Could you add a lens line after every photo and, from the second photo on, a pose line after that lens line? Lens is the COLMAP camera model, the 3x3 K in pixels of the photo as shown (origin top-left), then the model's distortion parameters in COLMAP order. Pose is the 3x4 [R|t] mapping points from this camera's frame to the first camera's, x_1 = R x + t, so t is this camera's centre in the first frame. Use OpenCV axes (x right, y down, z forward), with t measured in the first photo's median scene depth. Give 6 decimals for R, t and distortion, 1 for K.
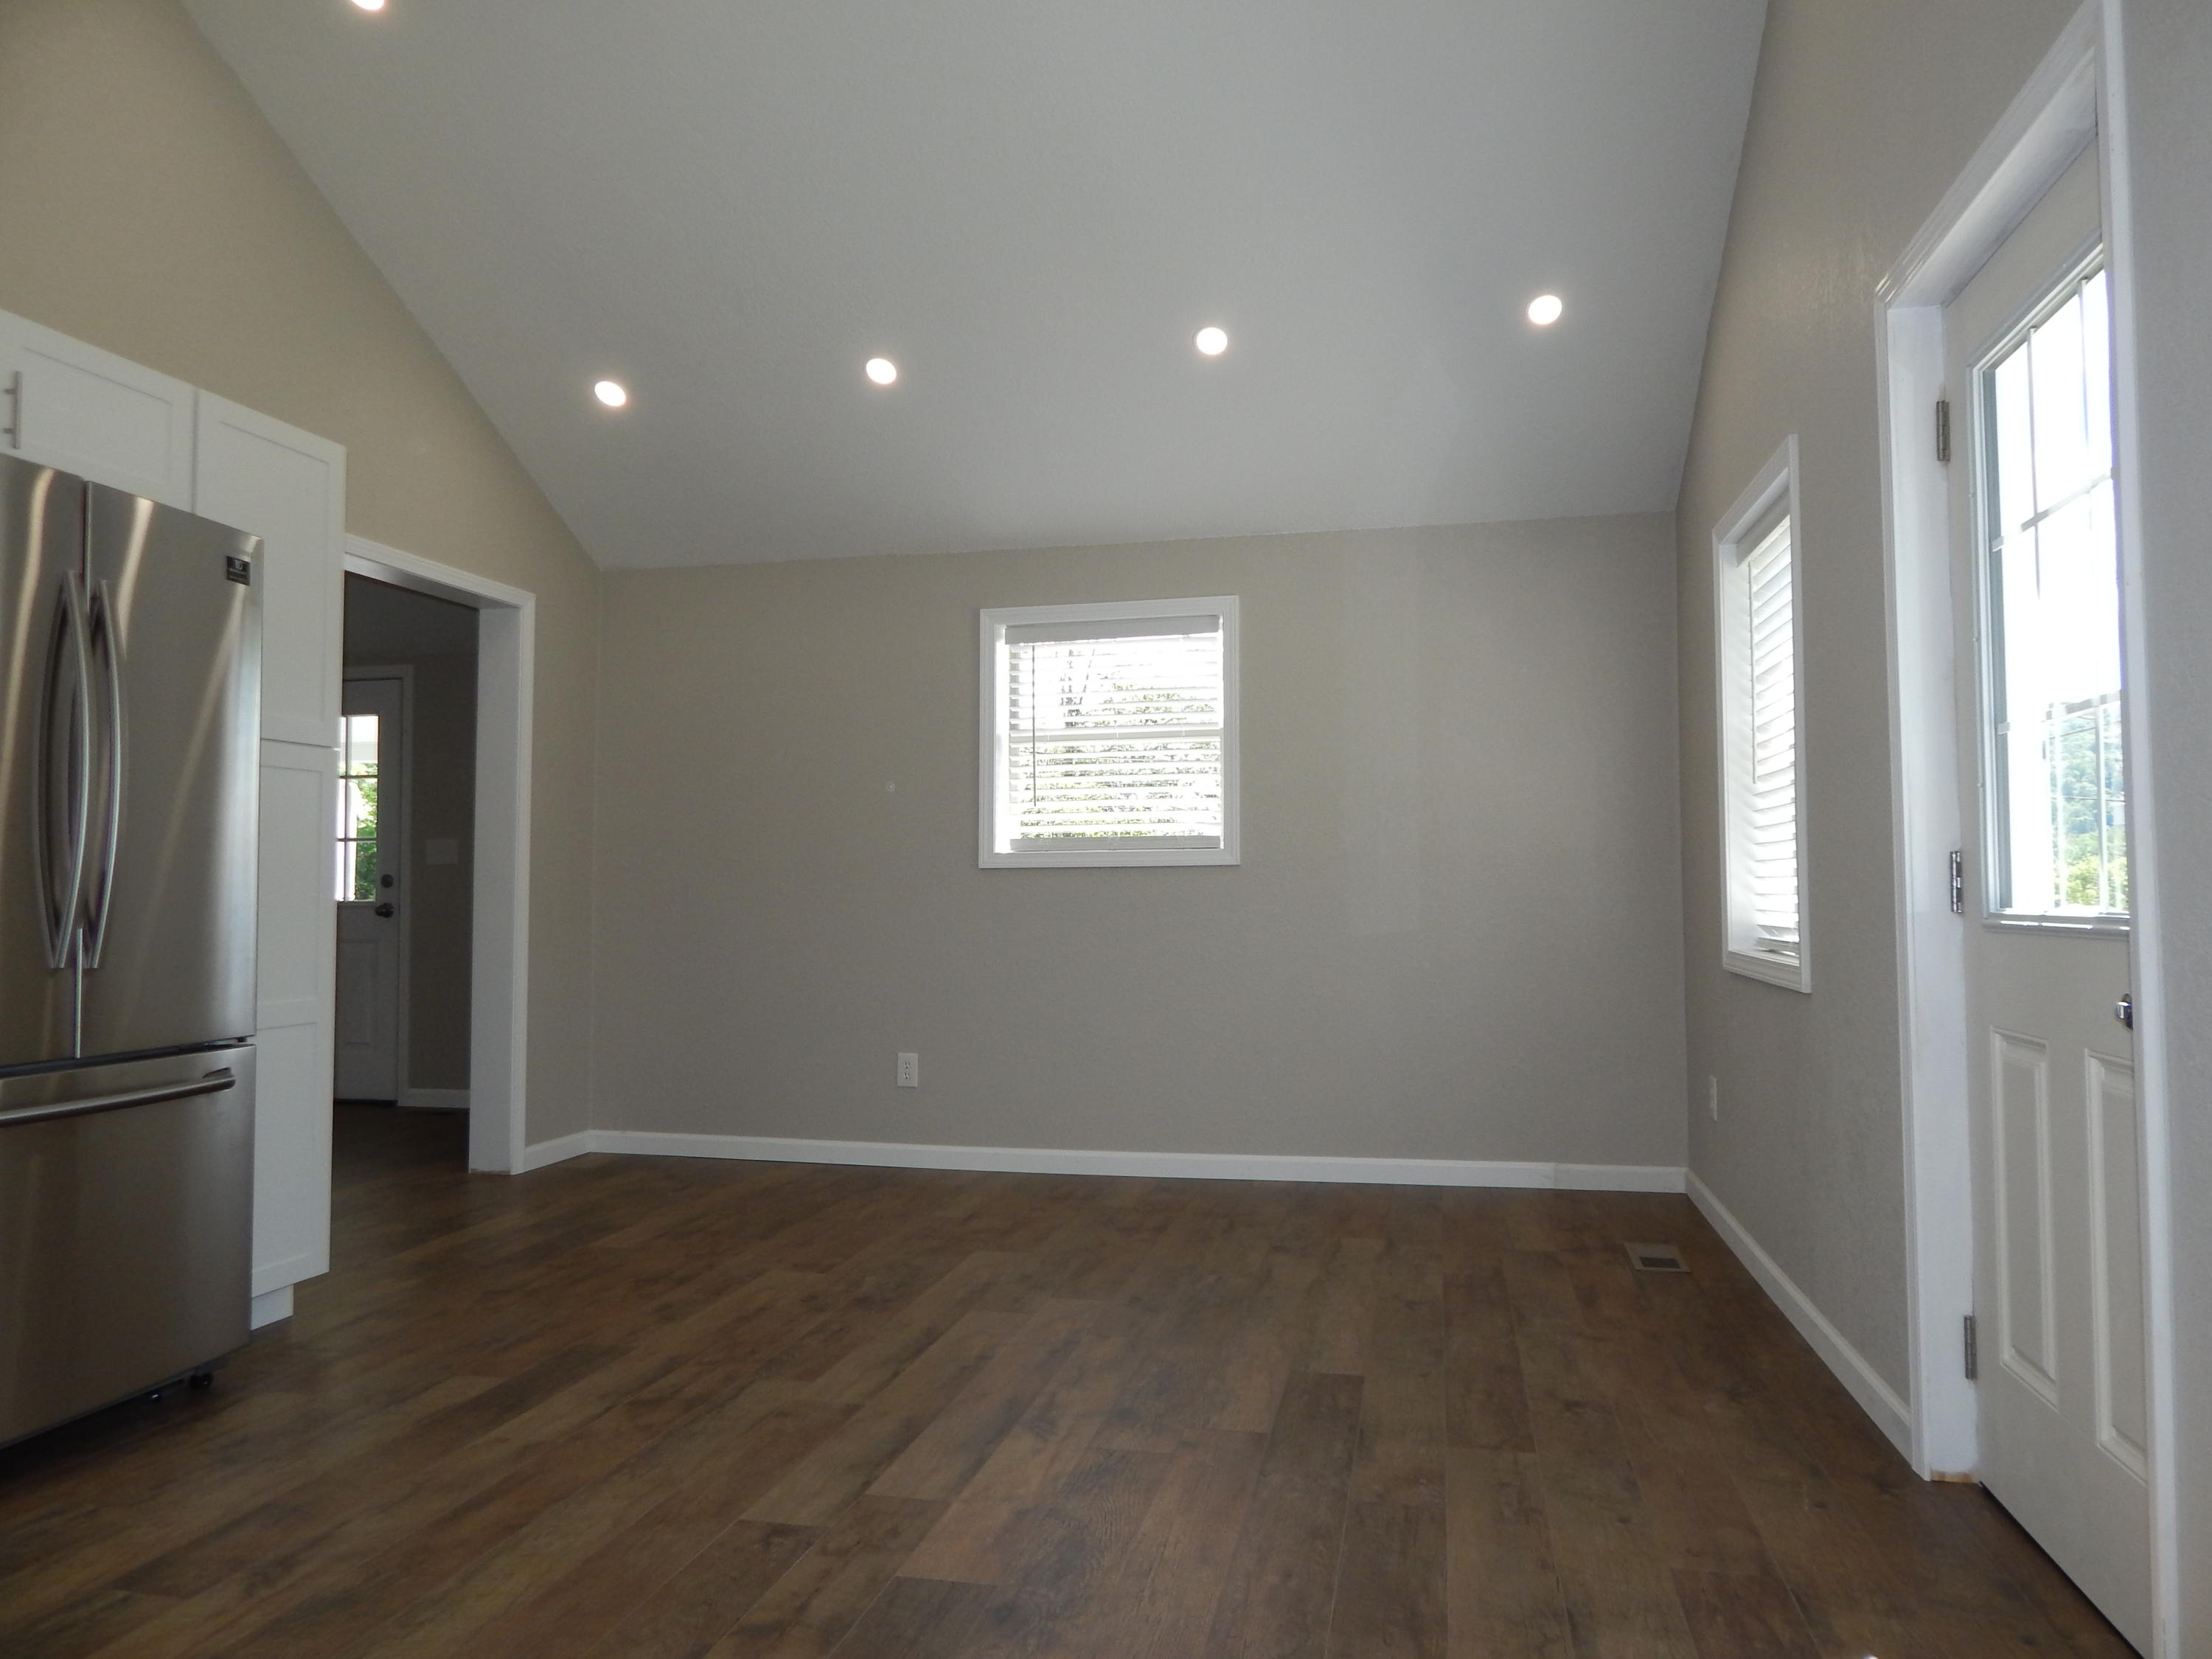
lens RADIAL K [[1465.0, 0, 1113.8], [0, 1465.0, 838.7], [0, 0, 1]] dist [-0.010302, 0.011355]
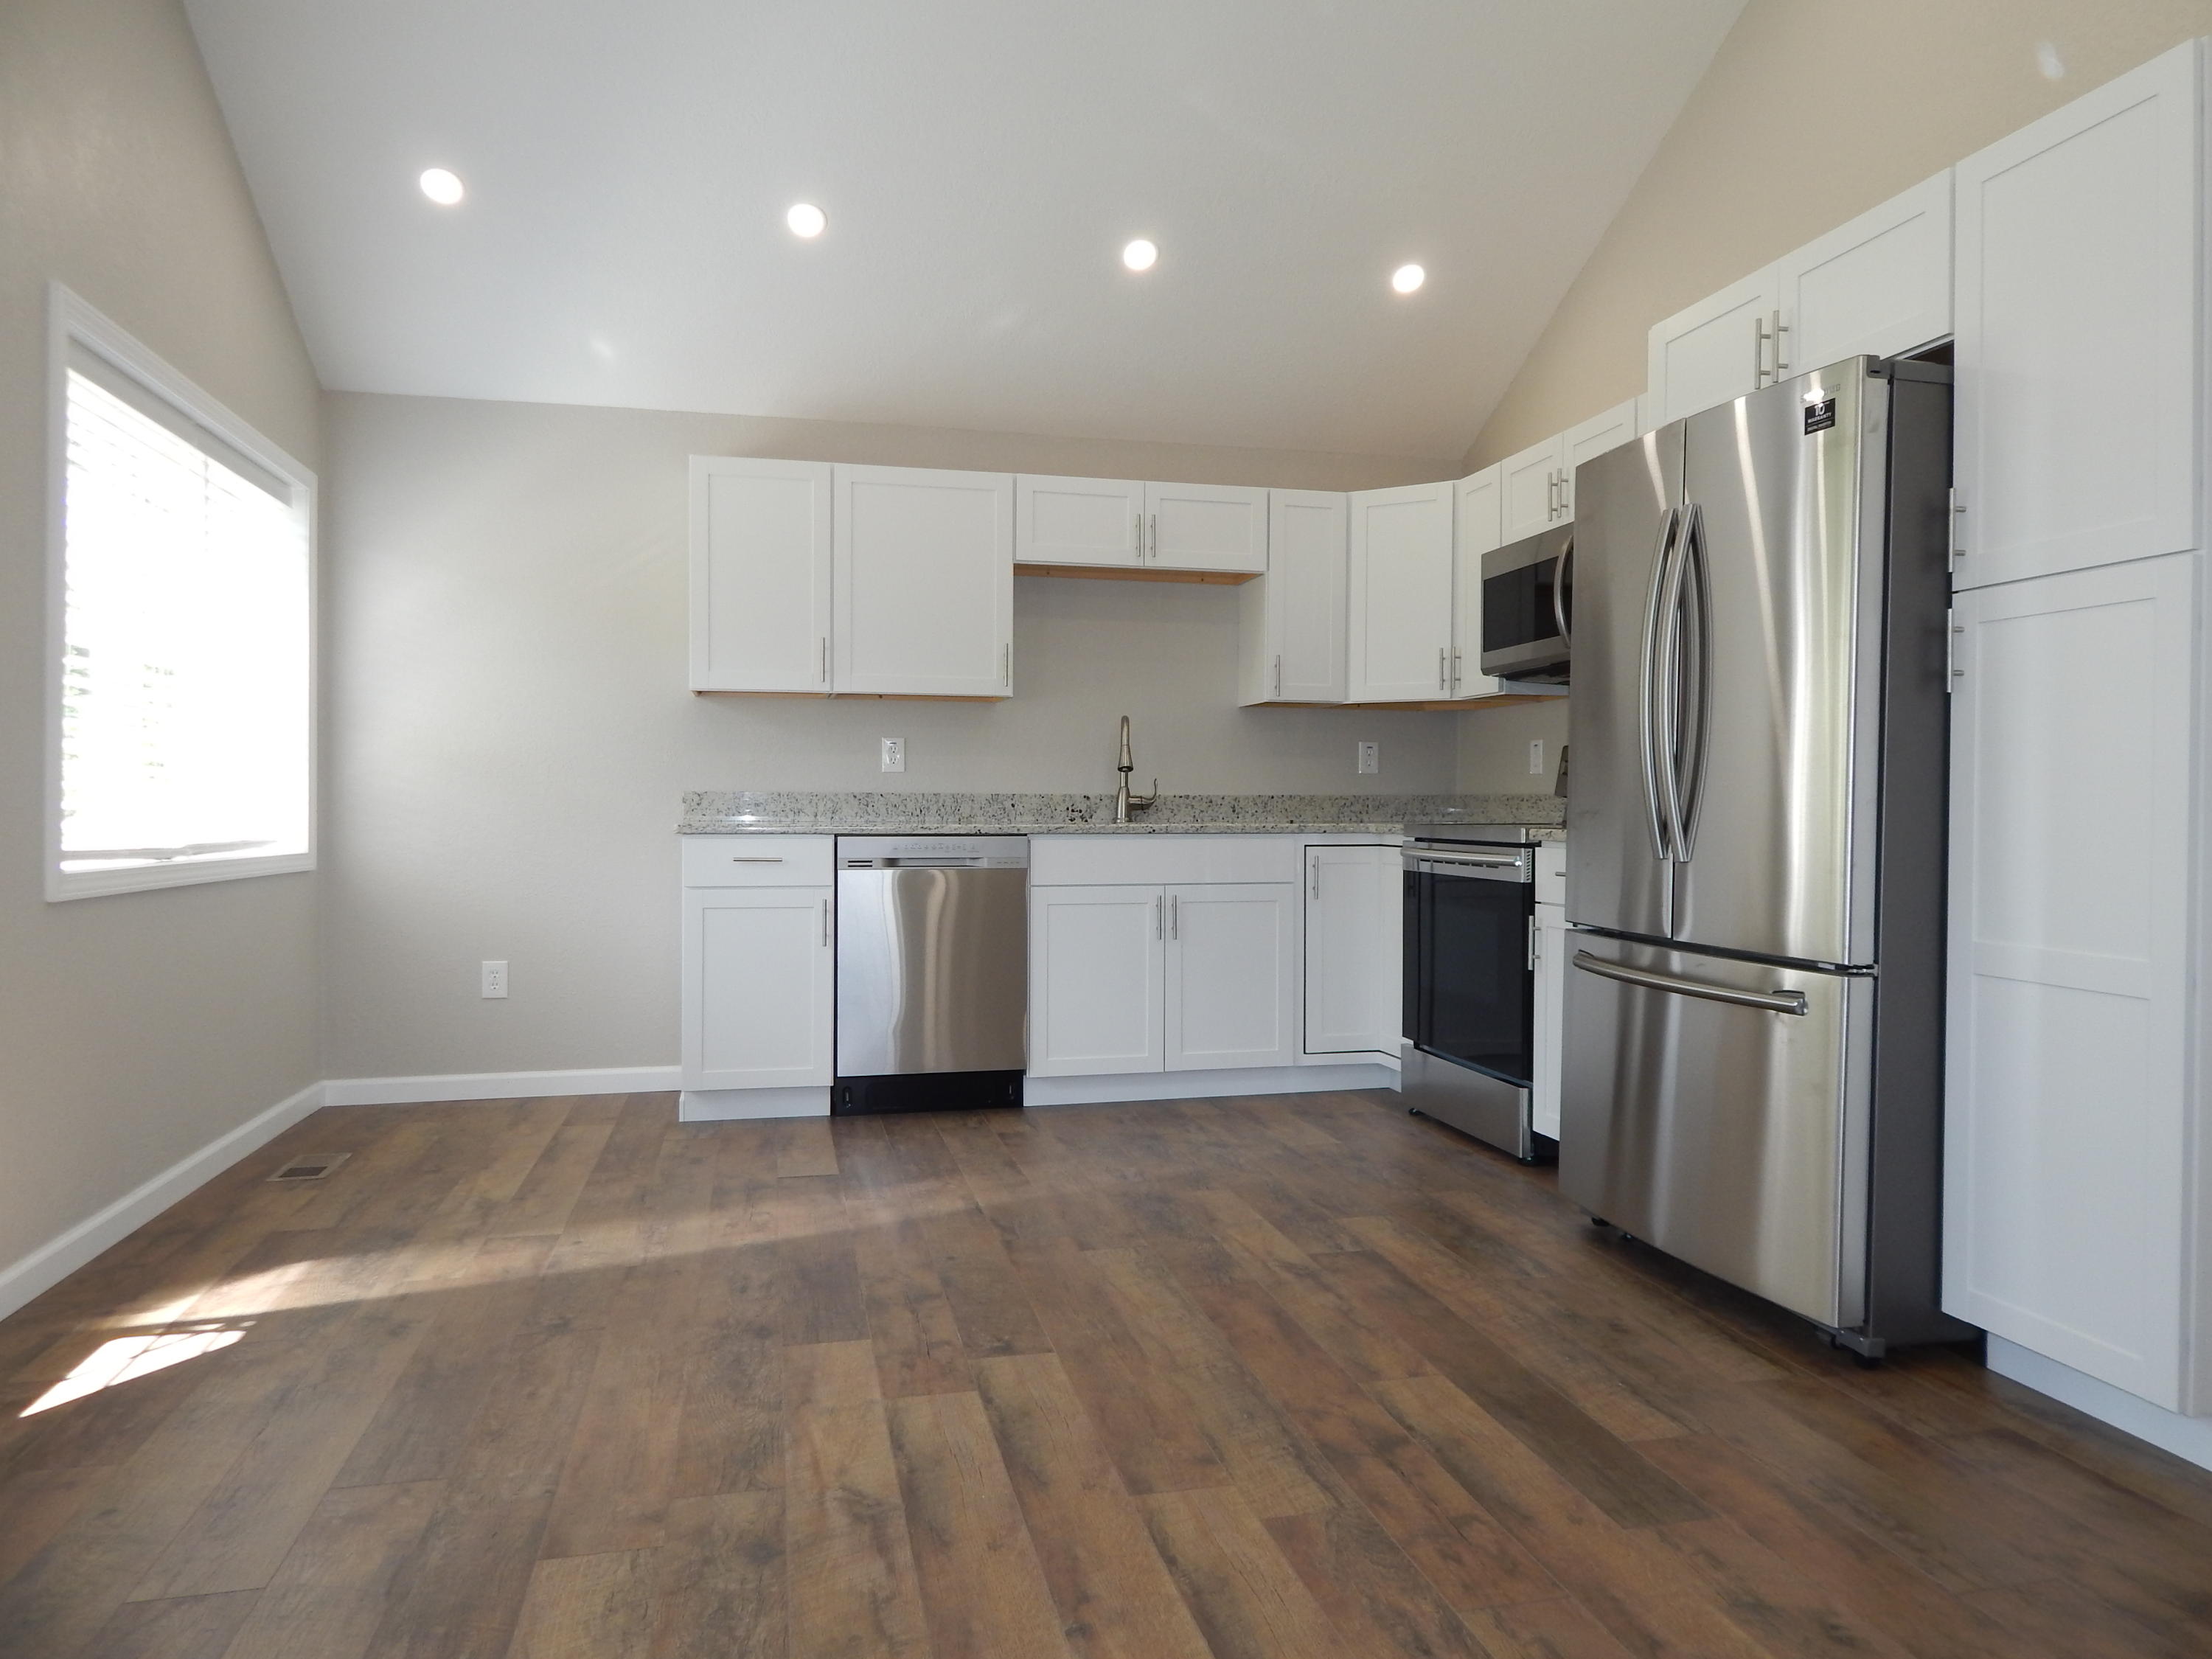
lens RADIAL K [[1465.0, 0, 1124.6], [0, 1465.0, 821.0], [0, 0, 1]] dist [-0.010302, 0.011355]
pose [[-0.898175, 0.005954, -0.439598, 0.165988], [0.014829, 0.999750, -0.016757, 0.071504], [0.439388, -0.021570, -0.898038, 1.834097]]
